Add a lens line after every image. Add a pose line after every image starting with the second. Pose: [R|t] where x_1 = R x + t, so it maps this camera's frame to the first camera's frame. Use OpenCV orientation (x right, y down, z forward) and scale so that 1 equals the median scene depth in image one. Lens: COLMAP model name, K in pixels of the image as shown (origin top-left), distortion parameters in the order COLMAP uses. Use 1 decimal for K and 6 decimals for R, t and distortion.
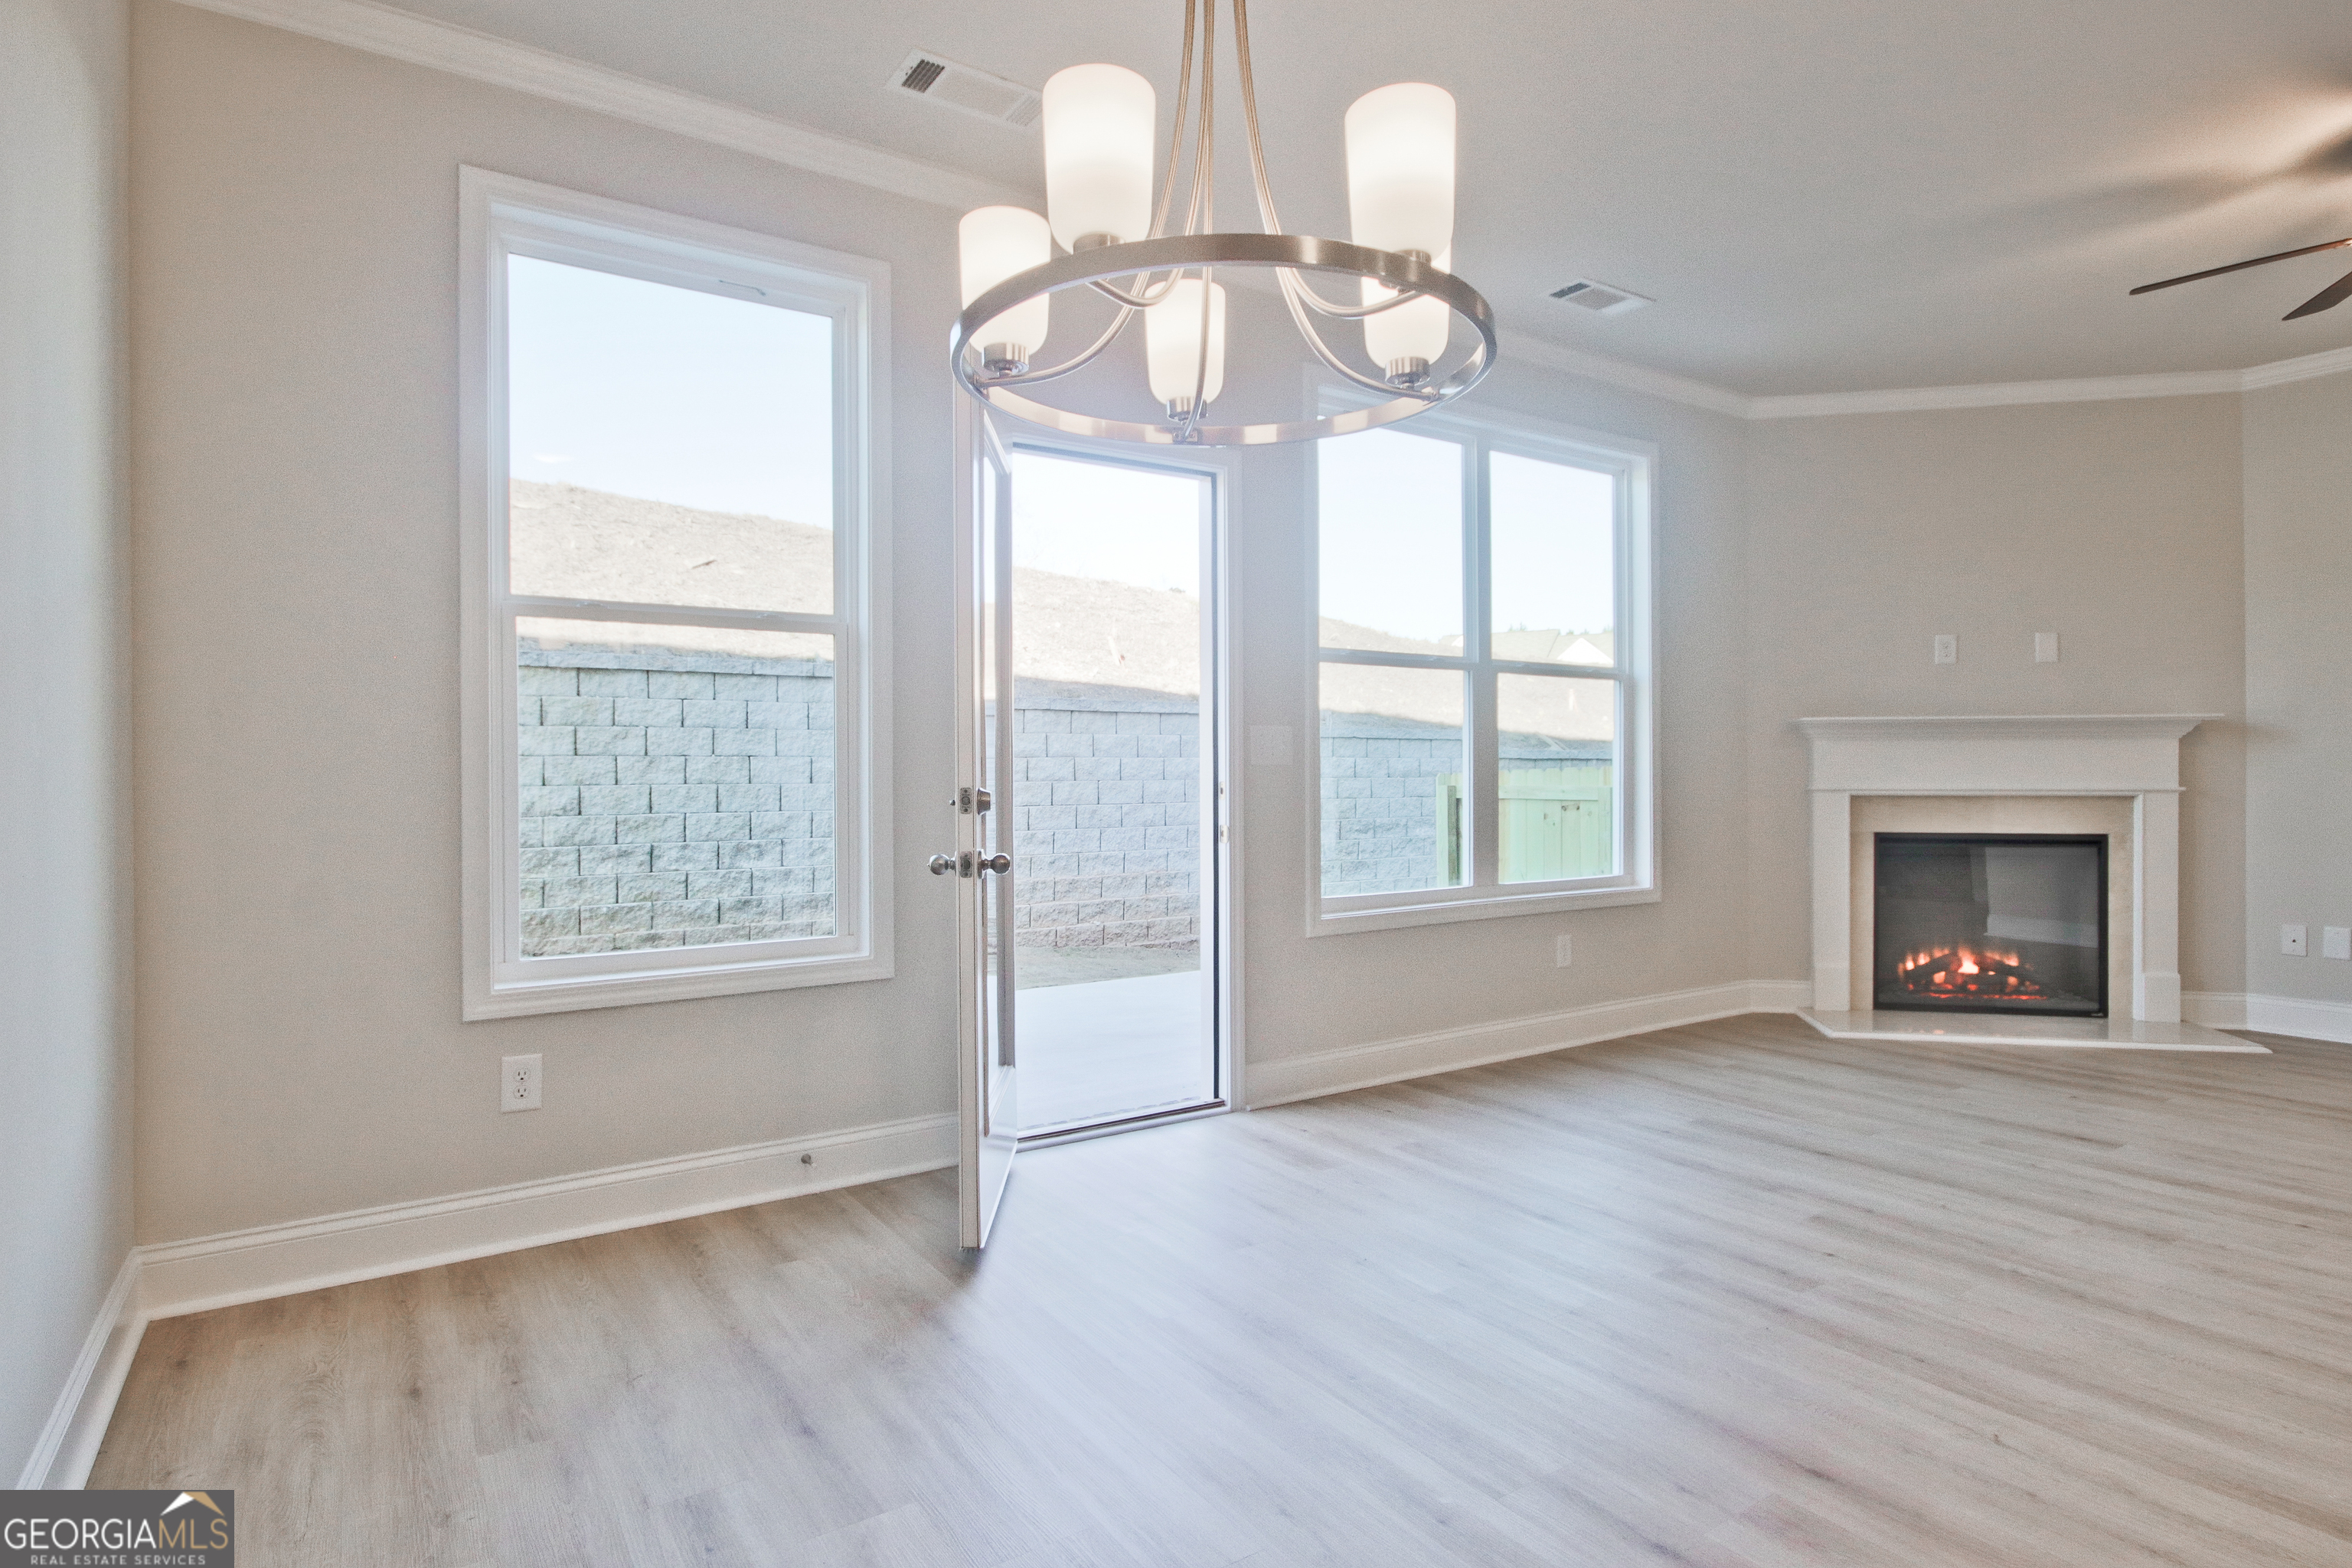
lens RADIAL K [[1228.6, 0, 1167.1], [0, 1228.6, 769.1], [0, 0, 1]] dist [0.000870, 0.000184]
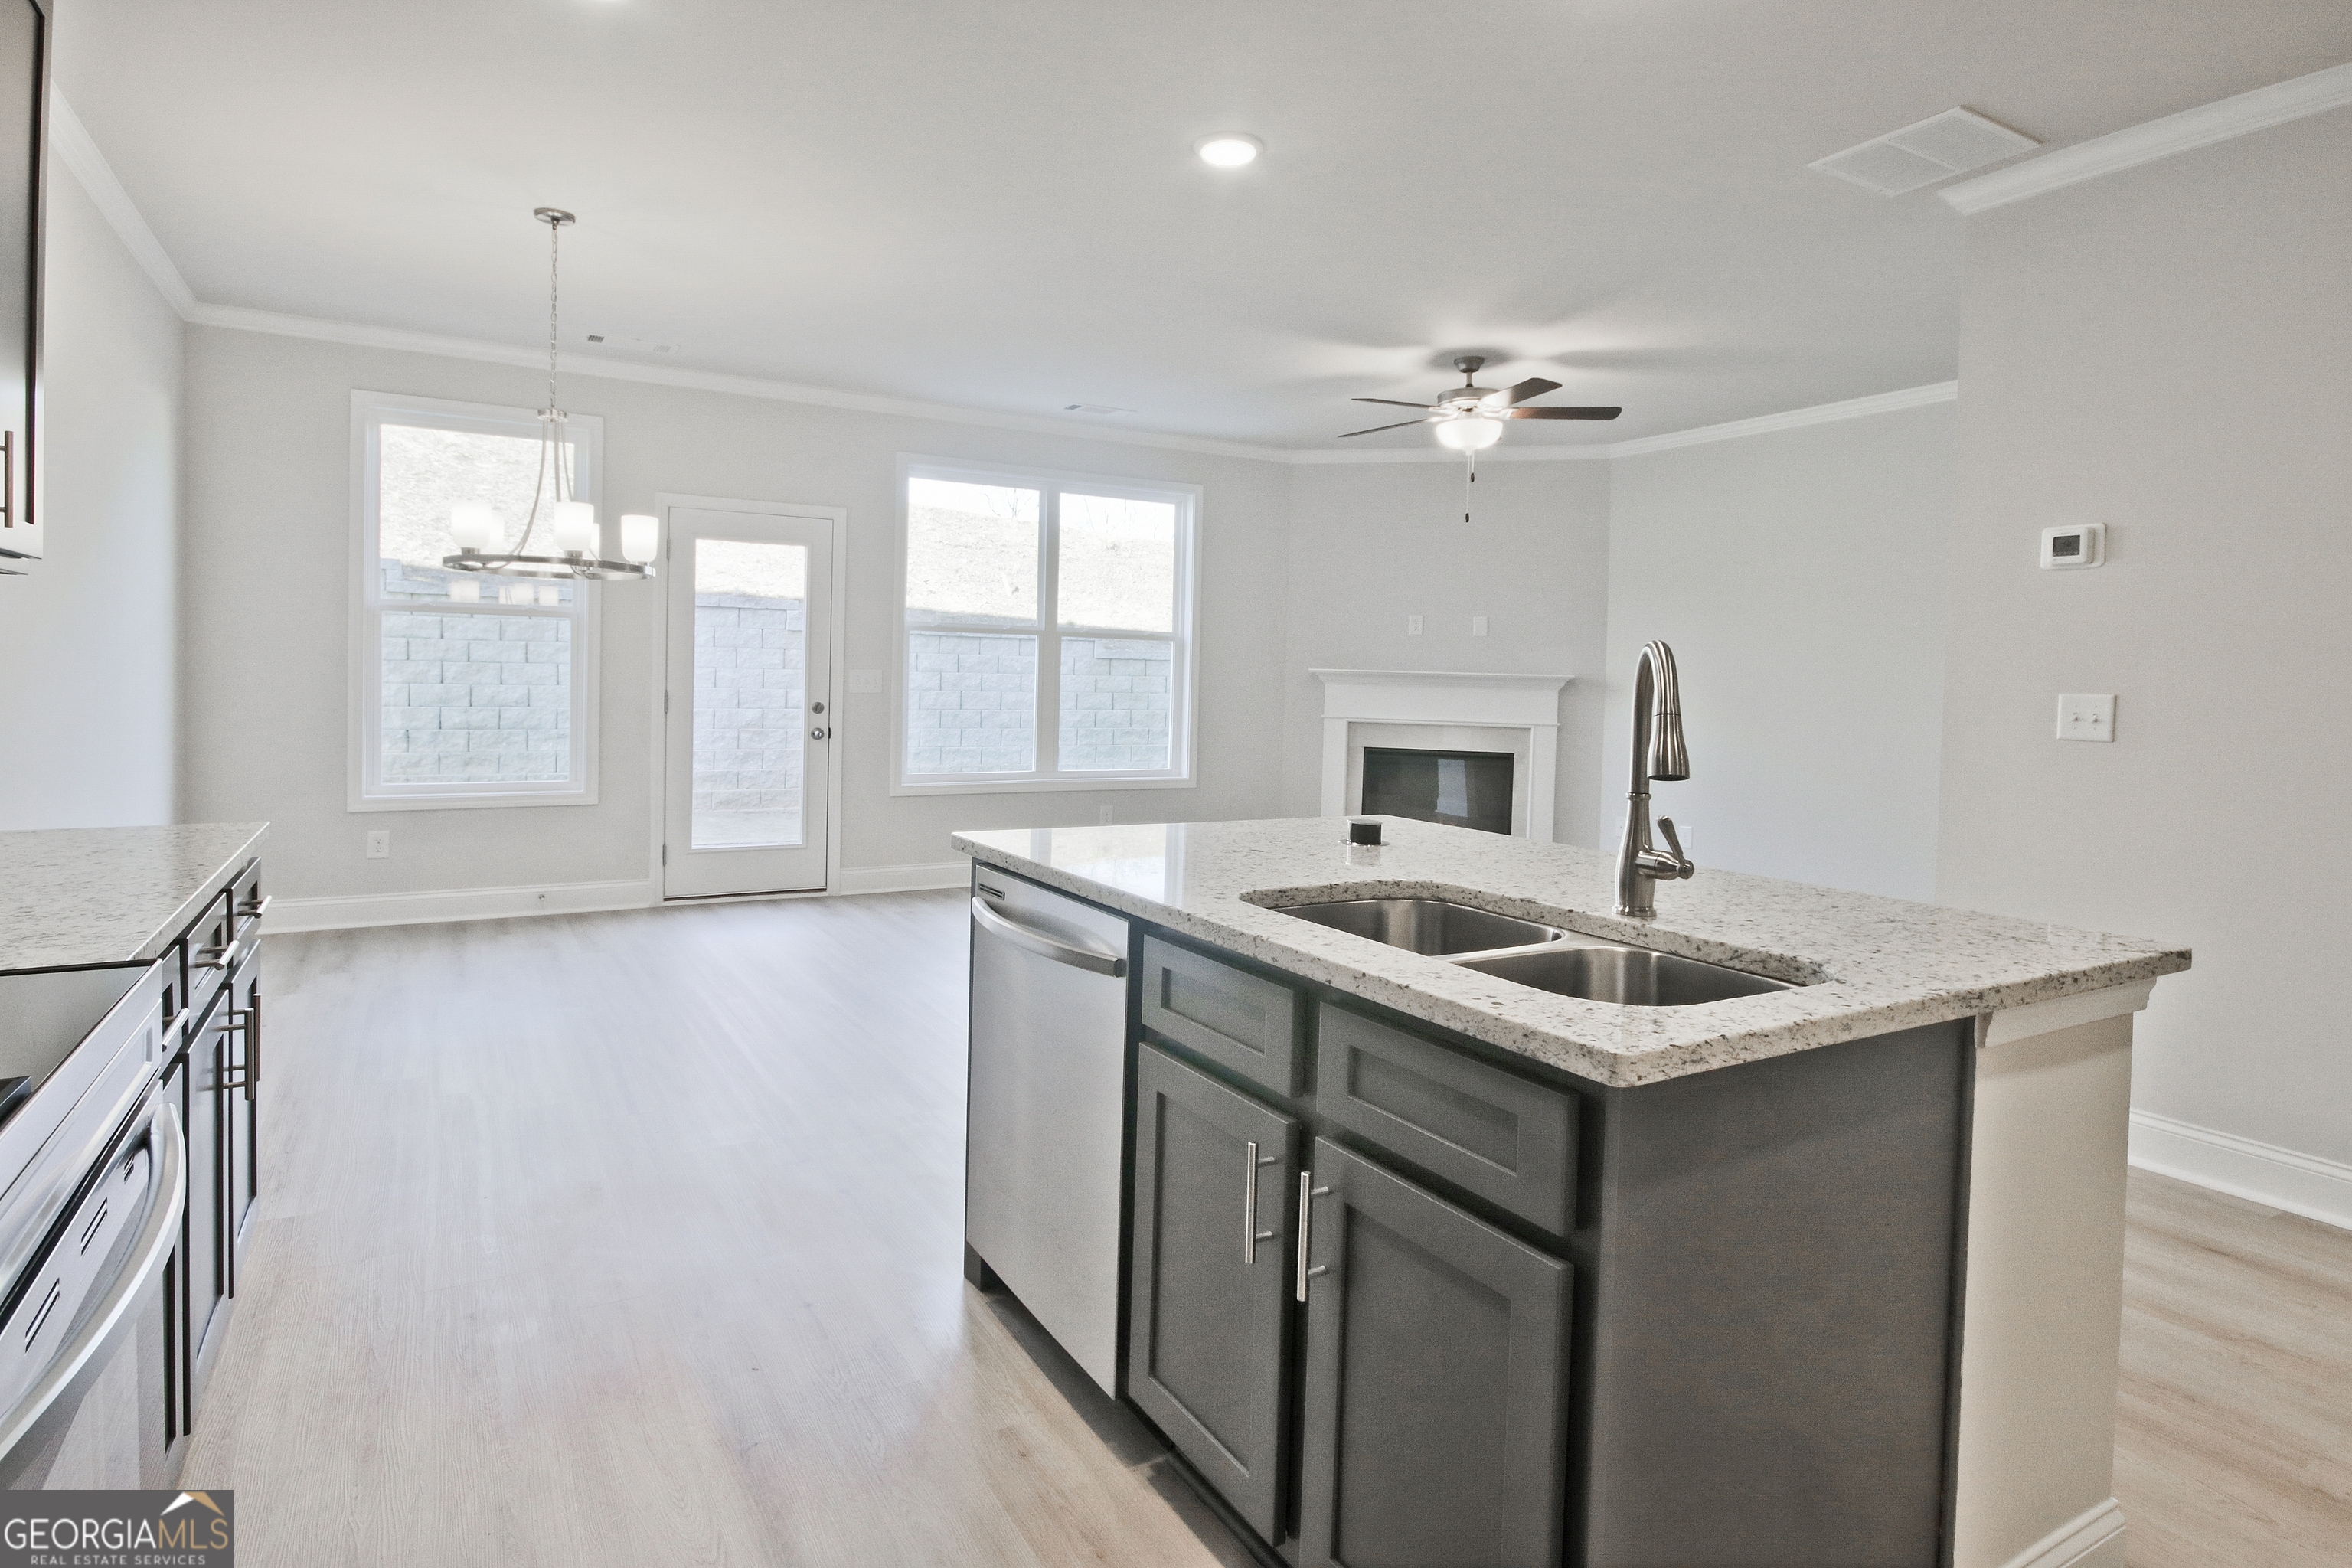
lens RADIAL K [[1252.7, 0, 1263.0], [0, 1252.7, 699.8], [0, 0, 1]] dist [-0.002619, -0.000645]
pose [[0.999483, 0.031139, -0.008052, 0.478472], [-0.030946, 0.999254, 0.023104, -0.037680], [0.008765, -0.022842, 0.999701, -0.527358]]
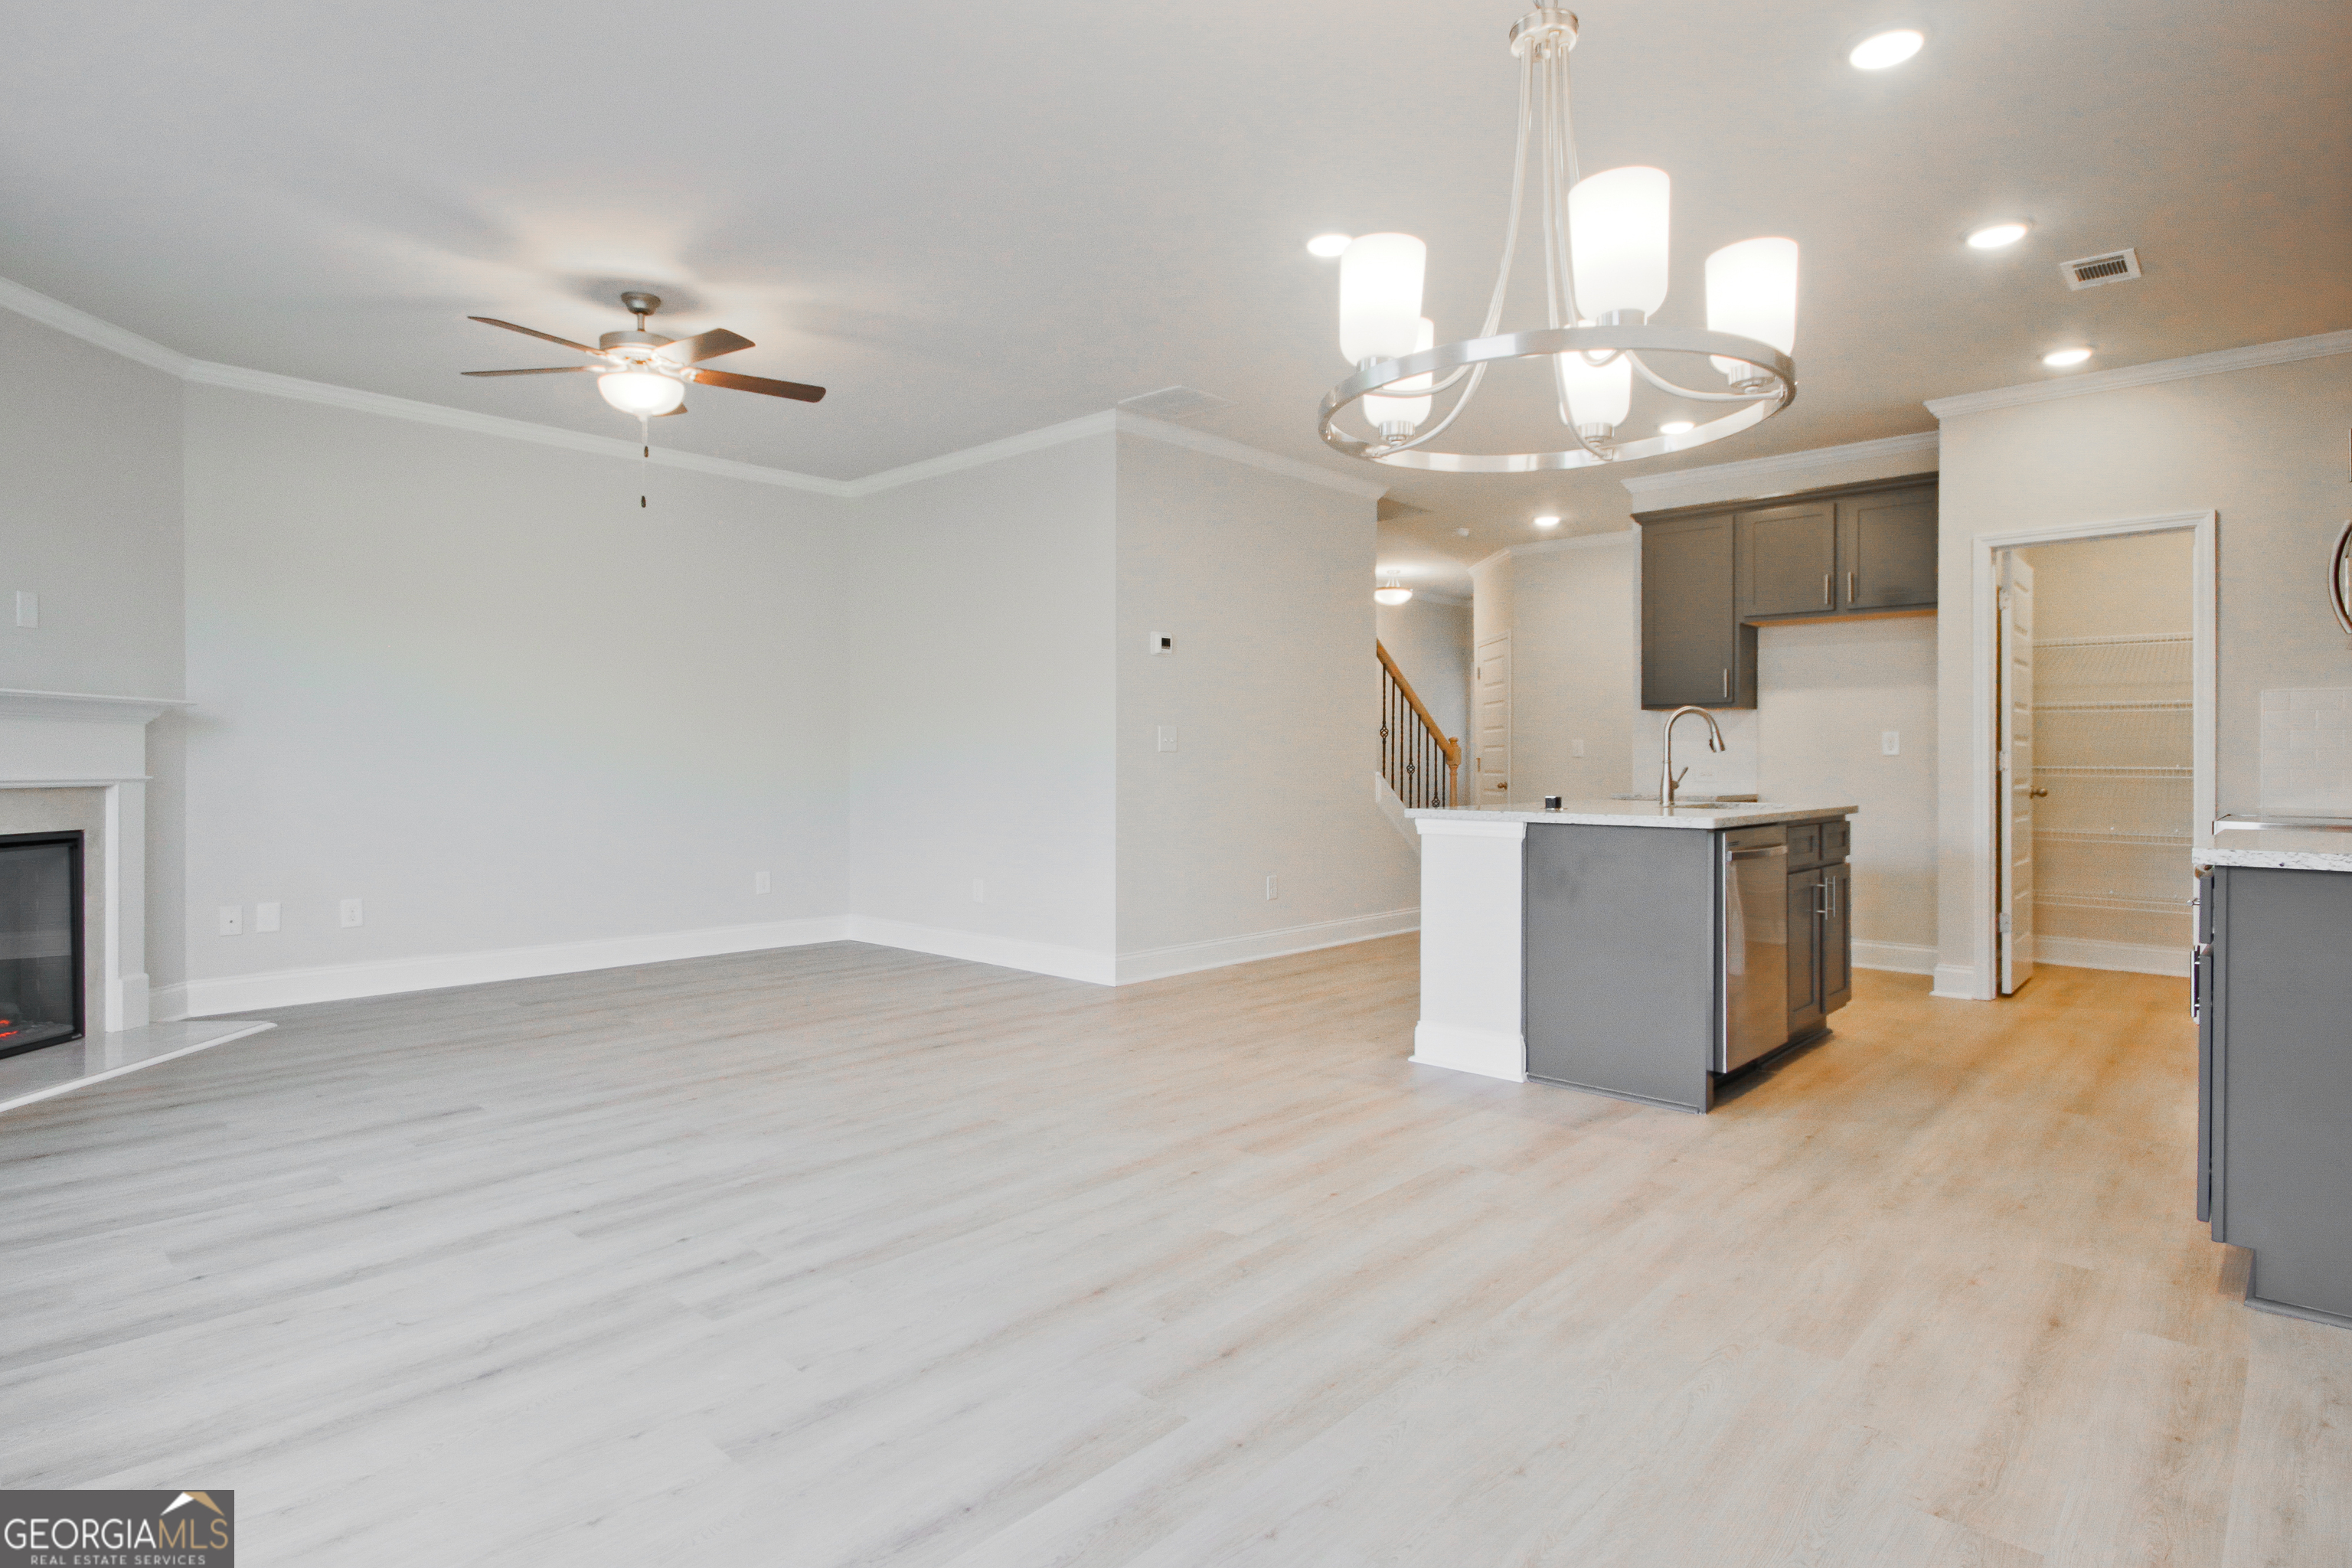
lens RADIAL K [[1228.6, 0, 1167.1], [0, 1228.6, 769.1], [0, 0, 1]] dist [0.000870, 0.000184]
pose [[-0.232006, 0.000151, 0.972714, -0.278823], [-0.005548, 0.999984, -0.001479, 0.006479], [-0.972699, -0.005740, -0.232001, 0.454029]]
